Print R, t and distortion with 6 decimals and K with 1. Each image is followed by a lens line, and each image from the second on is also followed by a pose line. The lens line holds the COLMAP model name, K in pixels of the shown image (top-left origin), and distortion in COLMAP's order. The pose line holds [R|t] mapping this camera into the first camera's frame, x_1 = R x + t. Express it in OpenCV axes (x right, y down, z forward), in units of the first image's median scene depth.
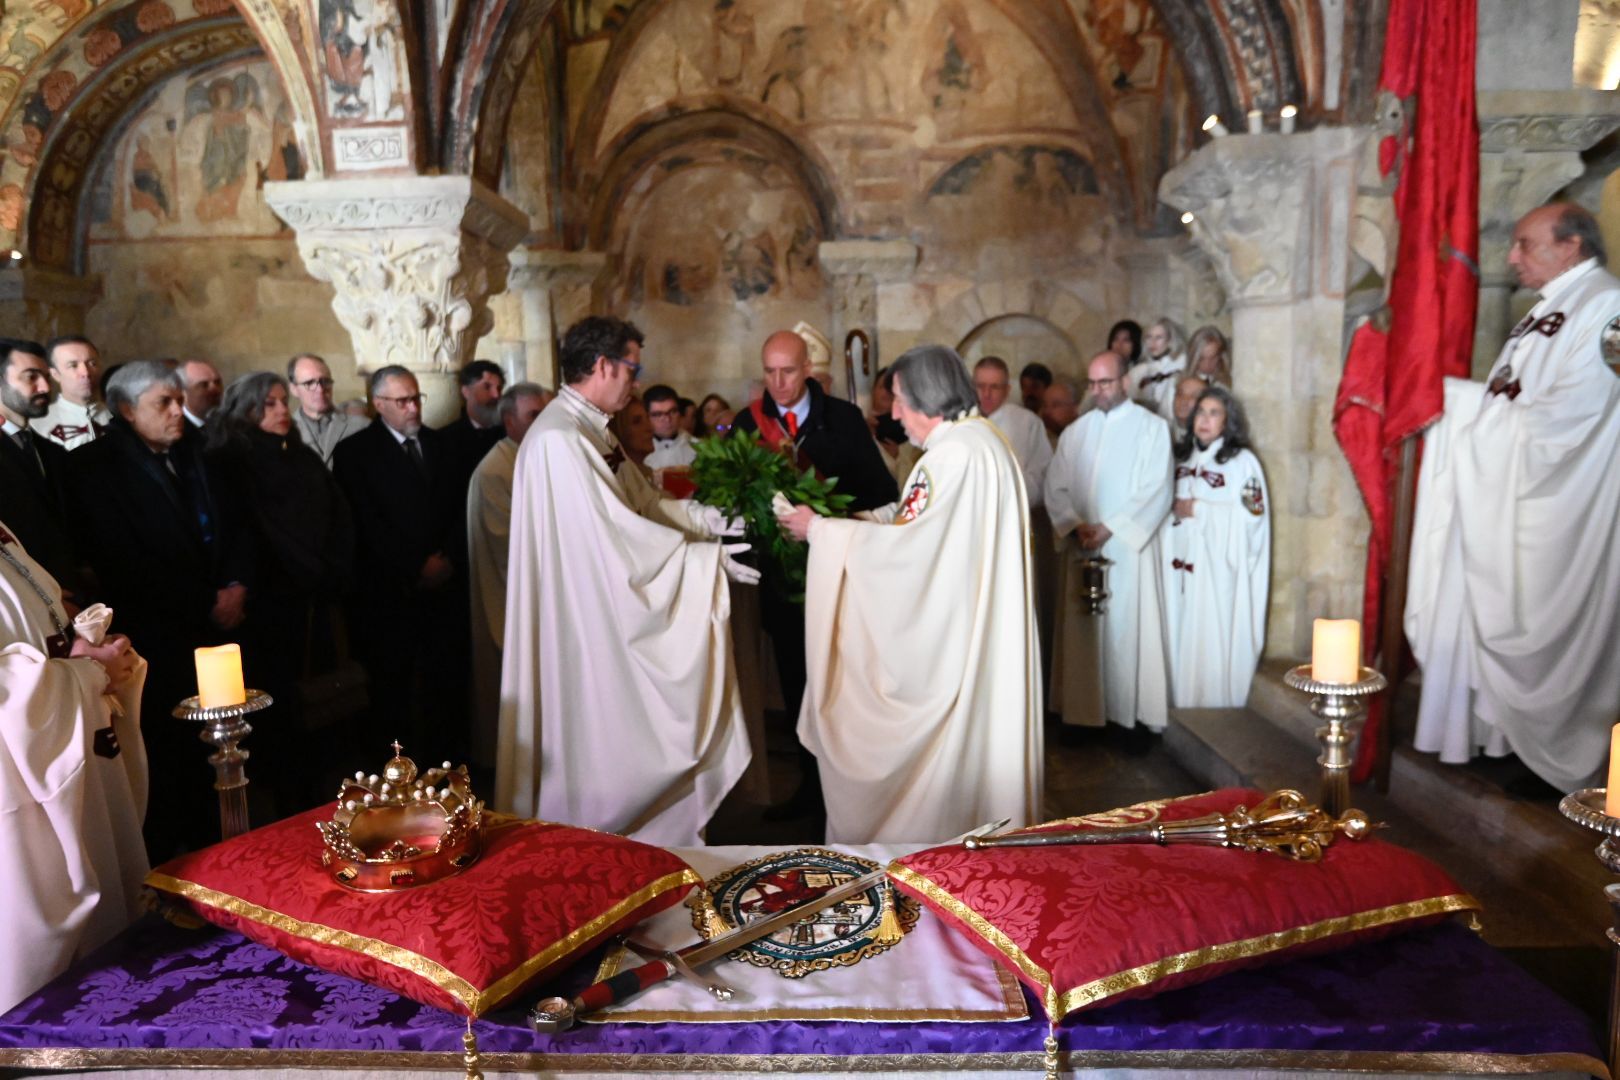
lens RADIAL K [[1061.2, 0, 806.0], [0, 1061.2, 548.7], [0, 0, 1]] dist [-0.013956, -0.005579]
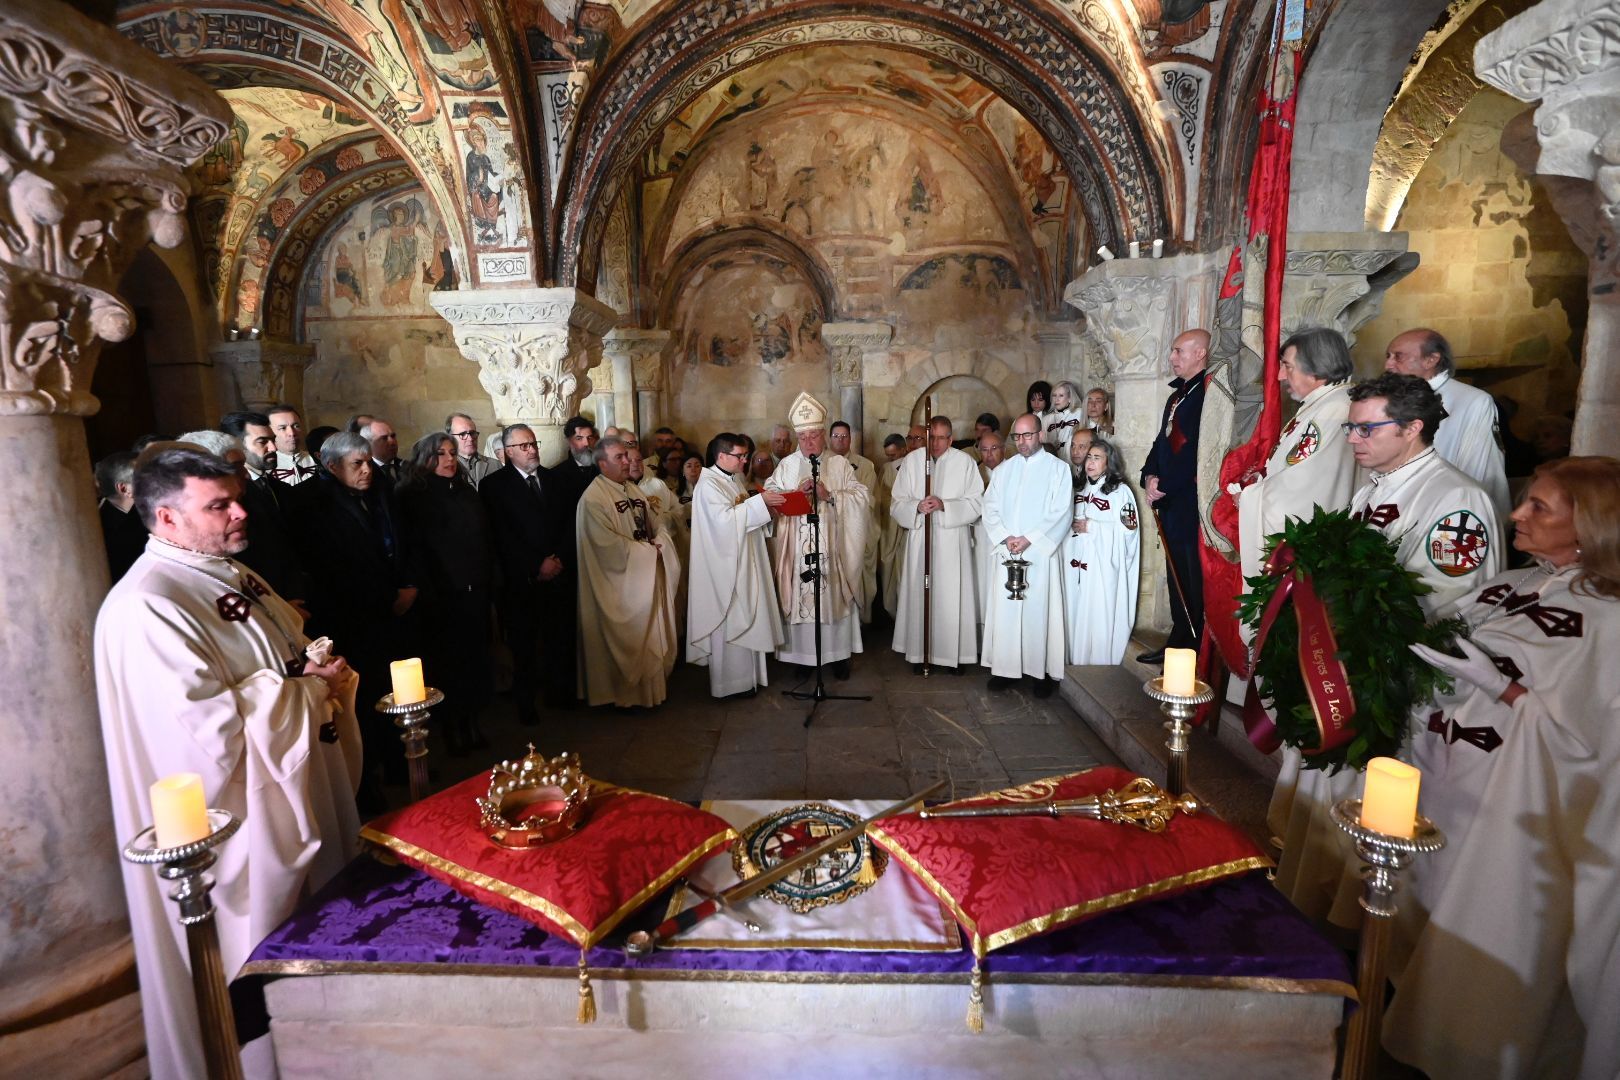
lens RADIAL K [[747.0, 0, 803.3], [0, 747.0, 547.3], [0, 0, 1]] dist [-0.009539, -0.006507]
pose [[0.999933, 0.005049, -0.010374, -0.000443], [-0.004659, 0.999295, 0.037252, -0.042699], [0.010554, -0.037201, 0.999252, -0.004489]]
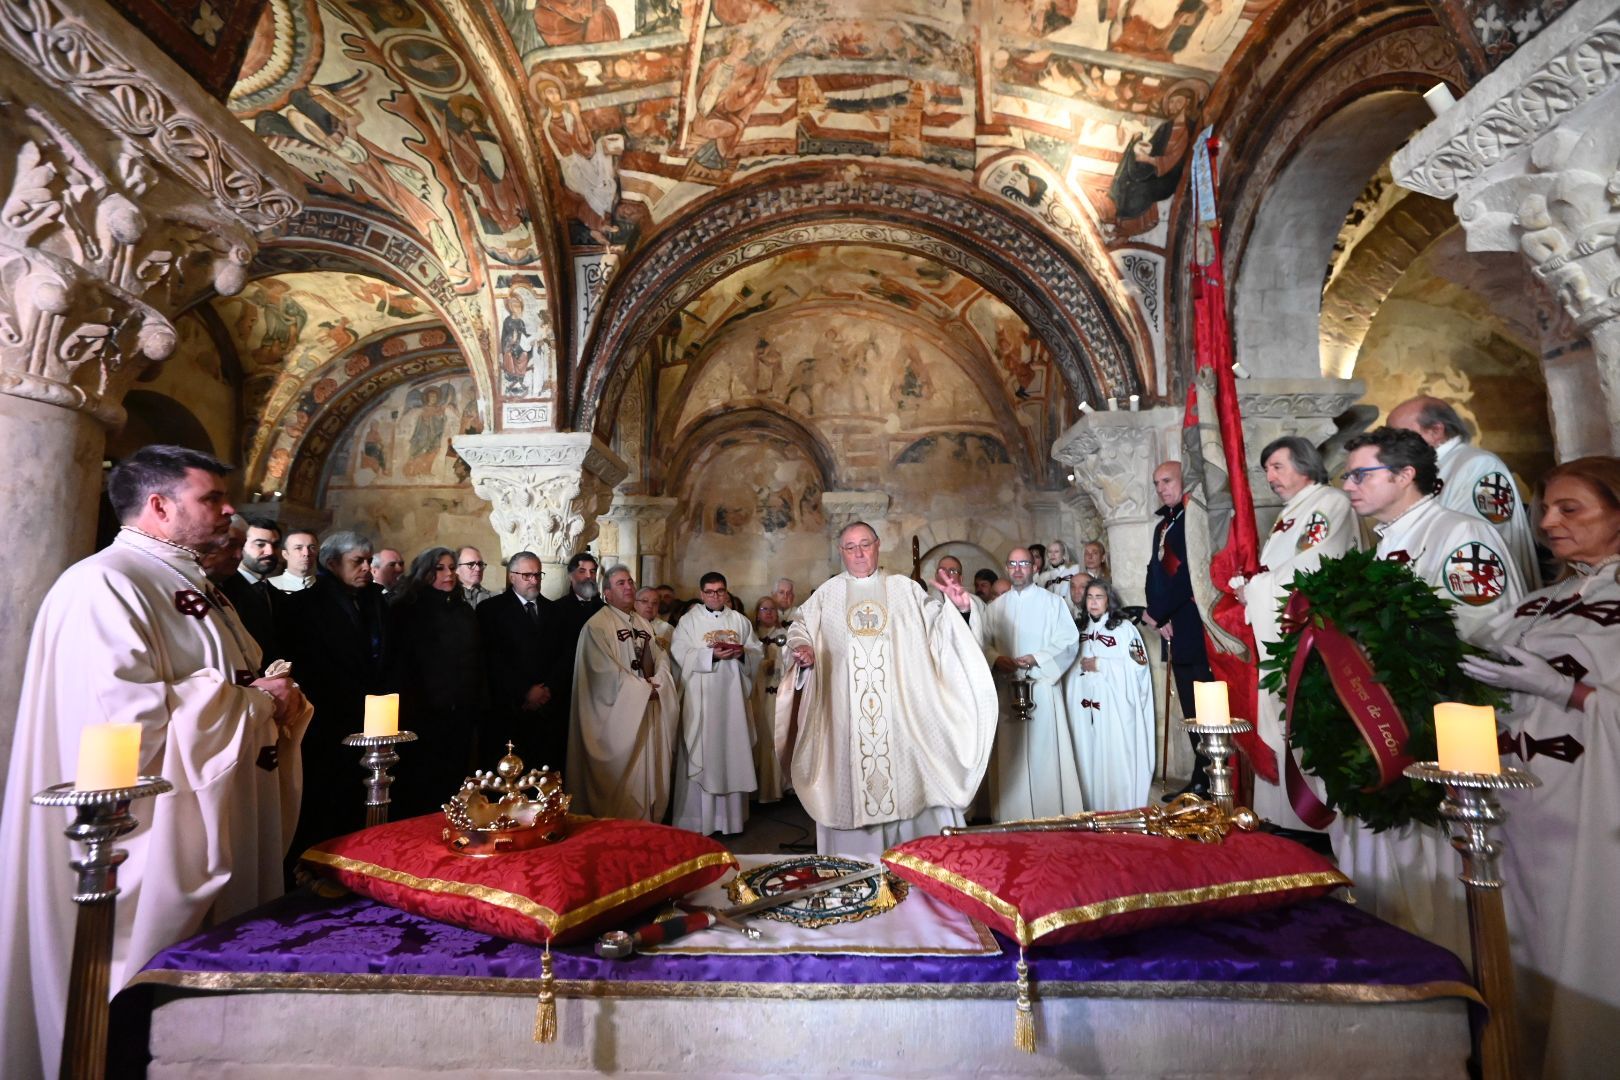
lens RADIAL K [[747.0, 0, 807.0], [0, 747.0, 545.4], [0, 0, 1]] dist [-0.009539, -0.006507]
pose [[0.999926, 0.011207, -0.004804, -0.004774], [-0.012041, 0.969605, -0.244379, 0.055409], [0.001919, 0.244419, 0.969668, 0.012471]]
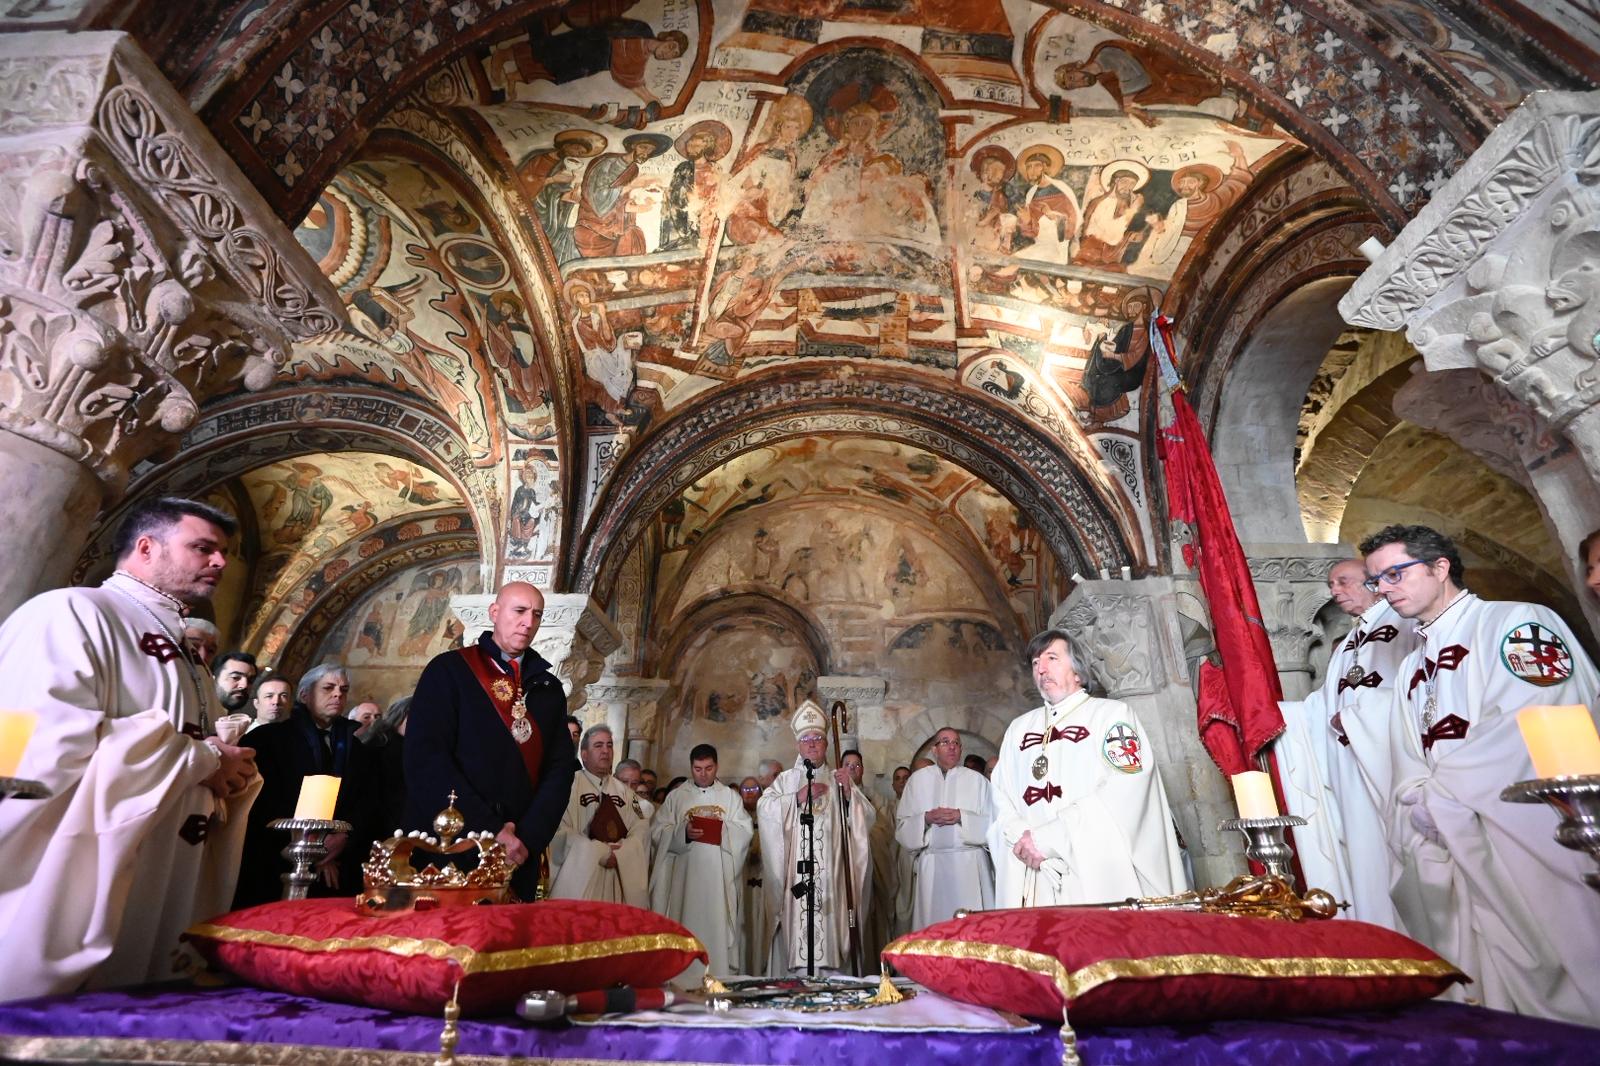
lens RADIAL K [[737.8, 0, 796.0], [0, 737.8, 540.4], [0, 0, 1]] dist [-0.009539, -0.006507]
pose [[0.999534, 0.023114, -0.019918, -0.001471], [-0.030103, 0.853609, -0.520043, 0.116874], [0.004982, 0.520401, 0.853908, 0.058051]]
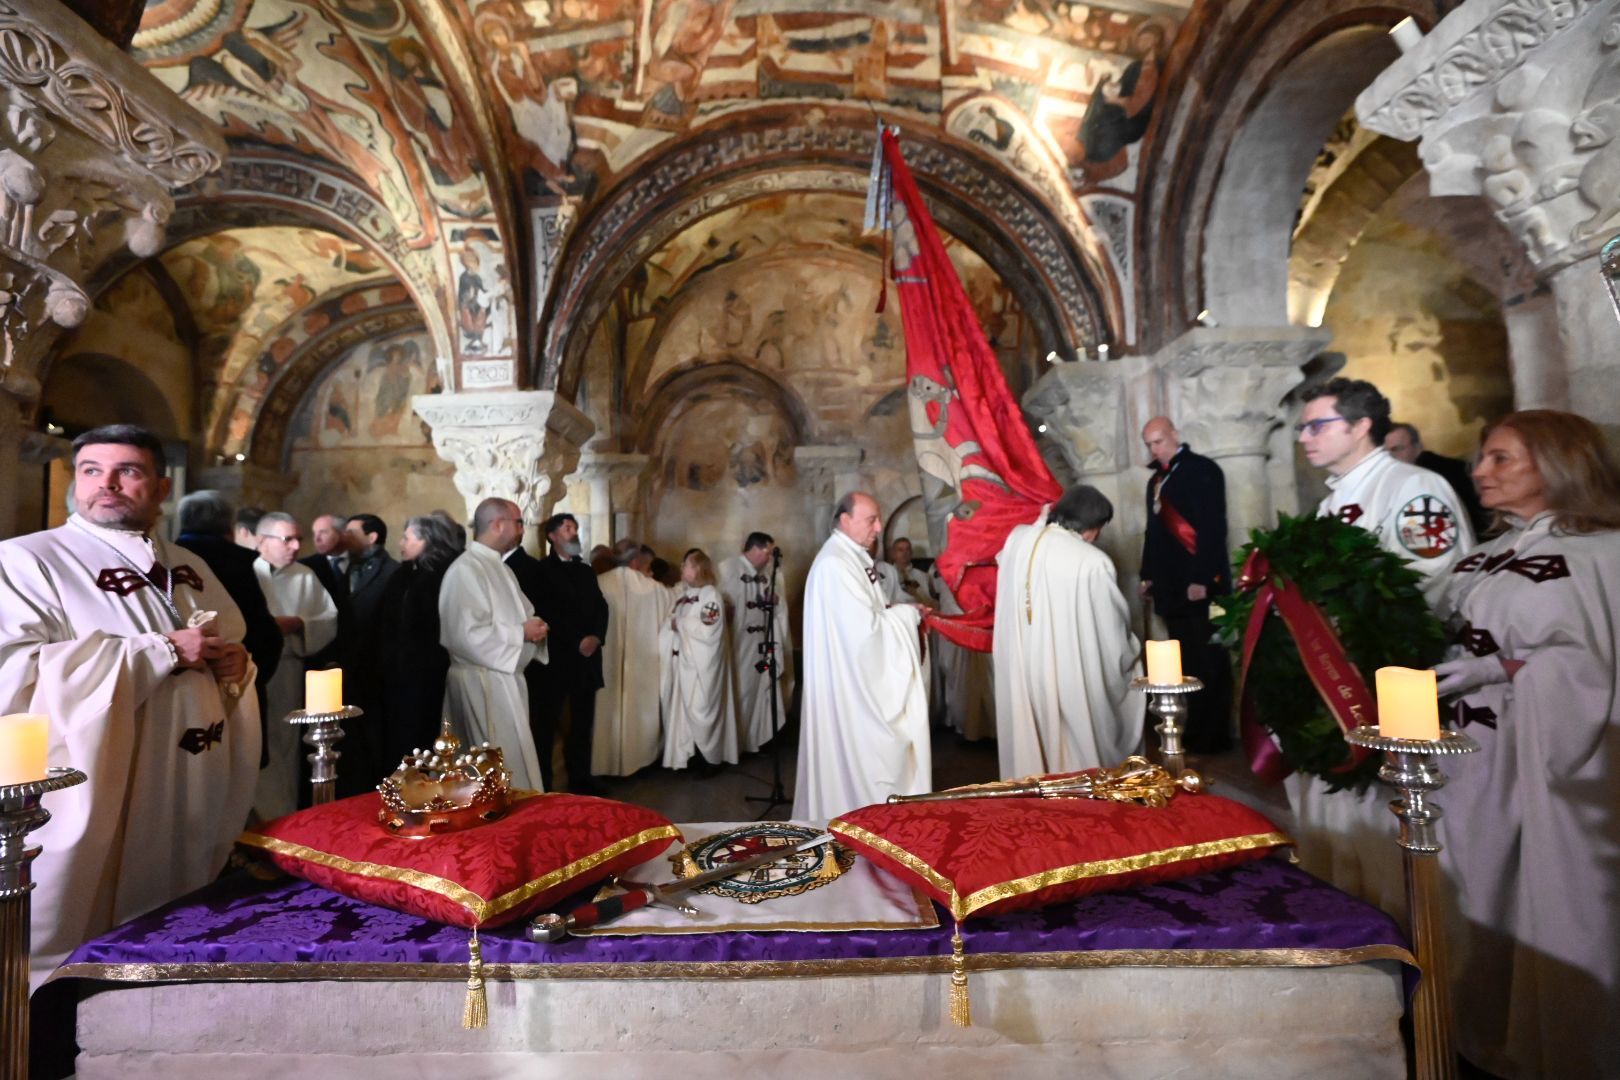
lens RADIAL K [[747.0, 0, 802.1], [0, 747.0, 529.9], [0, 0, 1]] dist [-0.009539, -0.006507]
pose [[0.999893, -0.006379, 0.013139, 0.012387], [0.008900, 0.979388, -0.201793, 0.047075], [-0.011581, 0.201889, 0.979340, 0.019015]]
